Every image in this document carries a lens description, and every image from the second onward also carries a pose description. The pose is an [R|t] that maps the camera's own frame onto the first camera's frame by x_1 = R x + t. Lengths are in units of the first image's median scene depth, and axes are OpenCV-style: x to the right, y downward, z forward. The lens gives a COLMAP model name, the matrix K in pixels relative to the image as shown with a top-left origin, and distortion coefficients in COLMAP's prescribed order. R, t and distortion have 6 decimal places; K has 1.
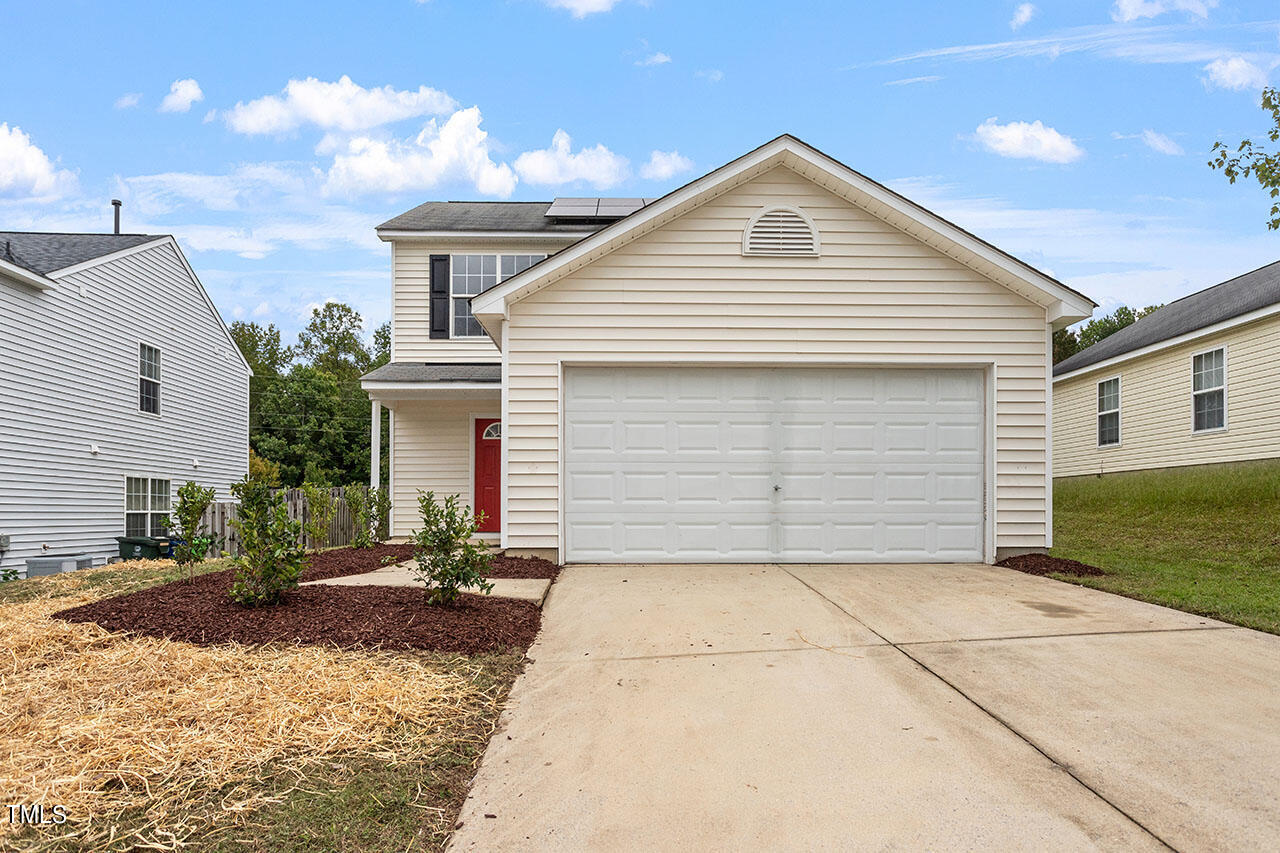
lens RADIAL K [[844.7, 0, 640.0], [0, 844.7, 426.5], [0, 0, 1]] dist [-0.005817, 0.001986]
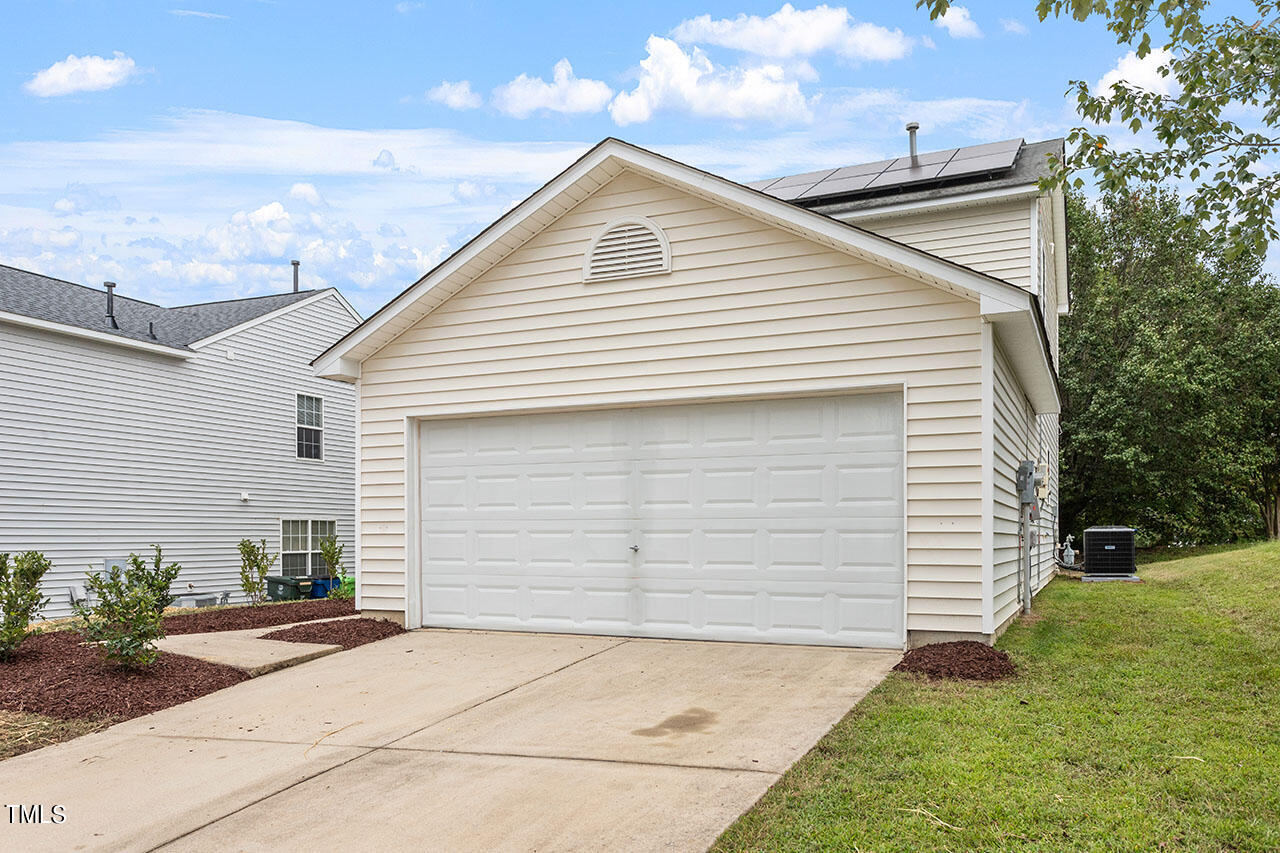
lens RADIAL K [[1009.4, 0, 640.0], [0, 1009.4, 426.5], [0, 0, 1]] dist [0.003251, 0.004576]
pose [[0.887095, -0.045989, -0.459291, 0.637505], [0.045691, 0.998886, -0.011771, -0.038285], [0.459321, -0.010544, 0.888208, 0.095511]]
